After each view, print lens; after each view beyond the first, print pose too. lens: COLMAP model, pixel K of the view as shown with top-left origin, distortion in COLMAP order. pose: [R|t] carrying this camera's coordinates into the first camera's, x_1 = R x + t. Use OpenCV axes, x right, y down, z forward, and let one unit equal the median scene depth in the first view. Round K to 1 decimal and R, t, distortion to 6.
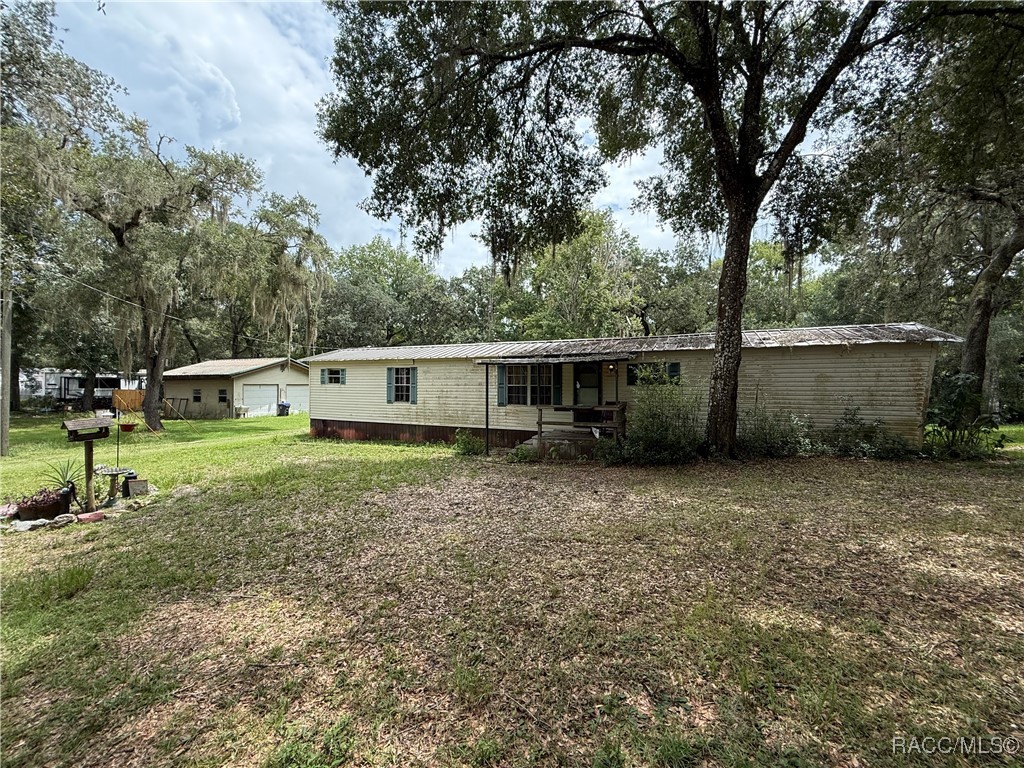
lens RADIAL K [[409.9, 0, 511.3], [0, 409.9, 387.6], [0, 0, 1]] dist [0.002821, -0.000752]
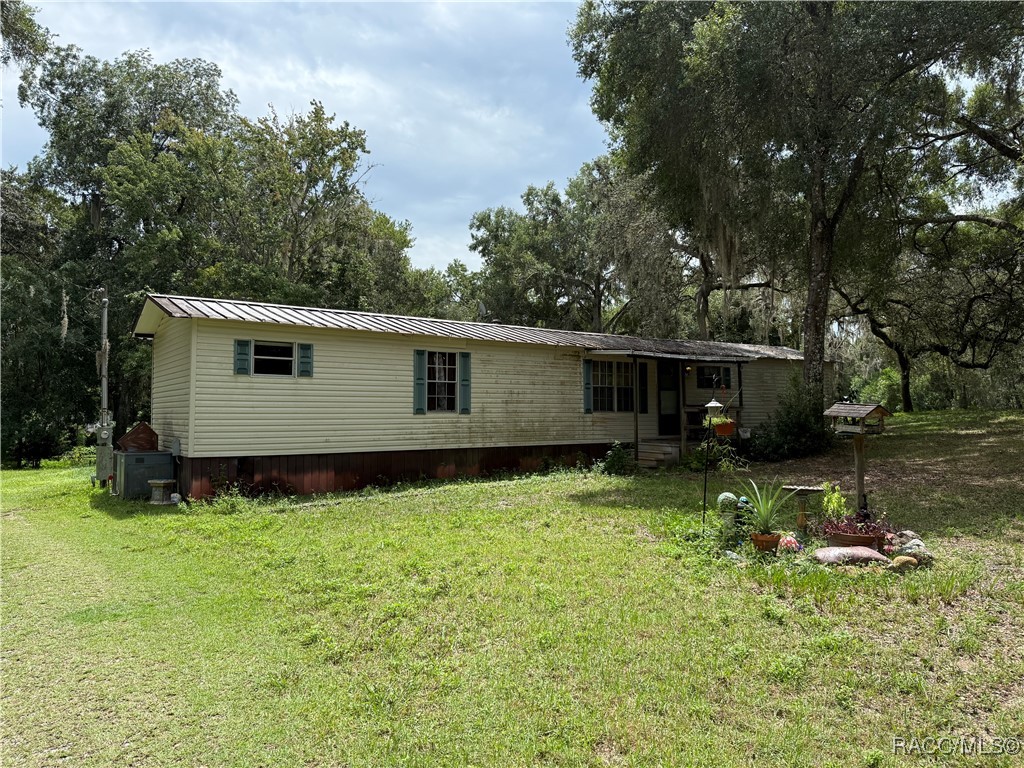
lens RADIAL K [[714.2, 0, 522.0], [0, 714.2, 389.4], [0, 0, 1]] dist [0.074963, -0.013367]
pose [[0.487965, 0.027391, 0.872434, -1.431769], [0.012313, 0.999192, -0.038257, 0.058236], [-0.872777, 0.029410, 0.487233, 0.537443]]
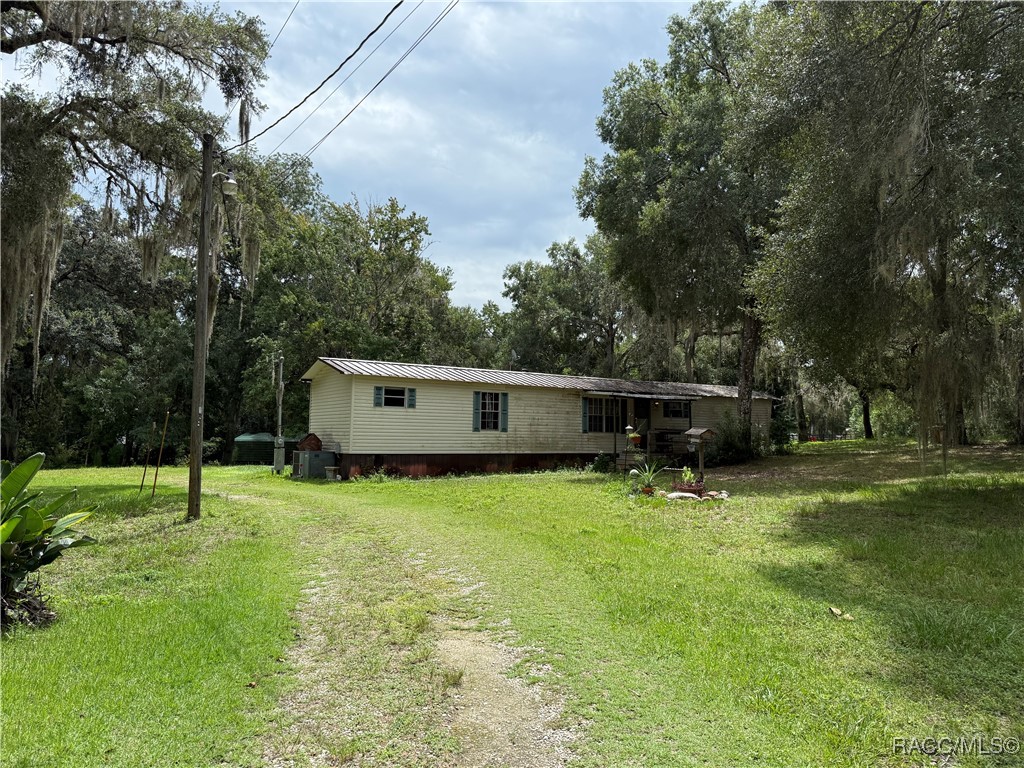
lens RADIAL K [[714.2, 0, 516.9], [0, 714.2, 390.3], [0, 0, 1]] dist [0.074963, -0.013367]
pose [[0.525225, 0.059627, 0.848872, -2.104419], [-0.003617, 0.997689, -0.067843, 0.072571], [-0.850956, 0.032562, 0.524227, 0.135342]]
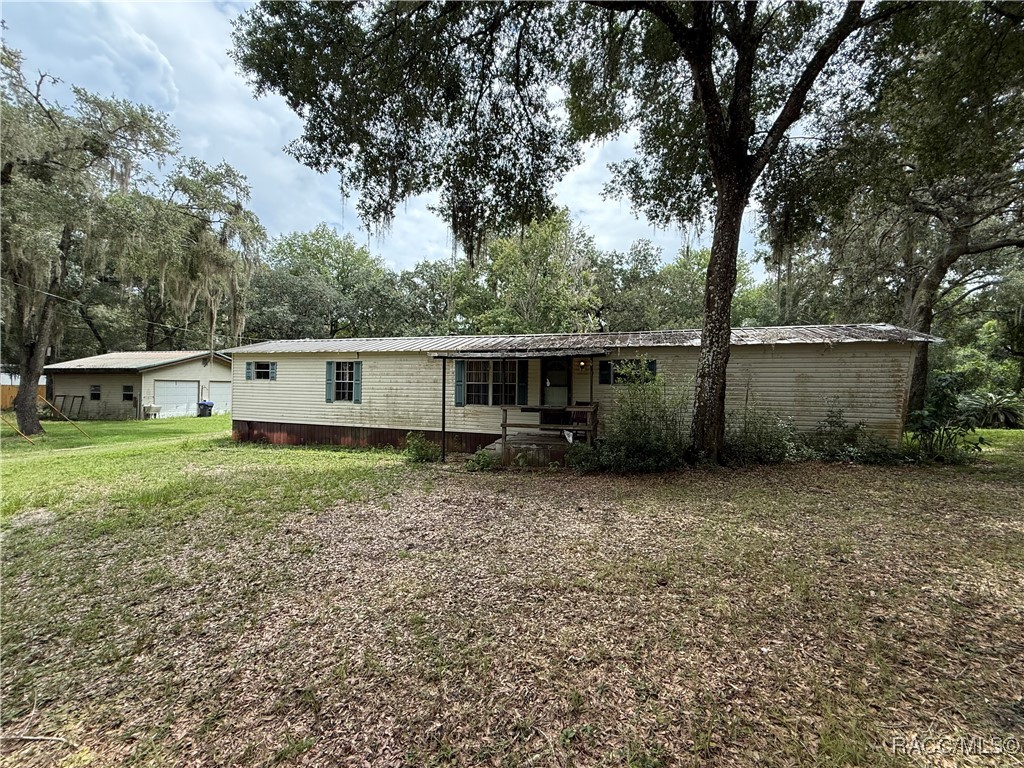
lens RADIAL K [[409.9, 0, 510.9], [0, 409.9, 386.0], [0, 0, 1]] dist [0.002821, -0.000752]
pose [[0.992943, 0.011316, 0.118052, -0.021477], [-0.010490, 0.999916, -0.007619, 0.008082], [-0.118128, 0.006327, 0.992978, 0.118631]]
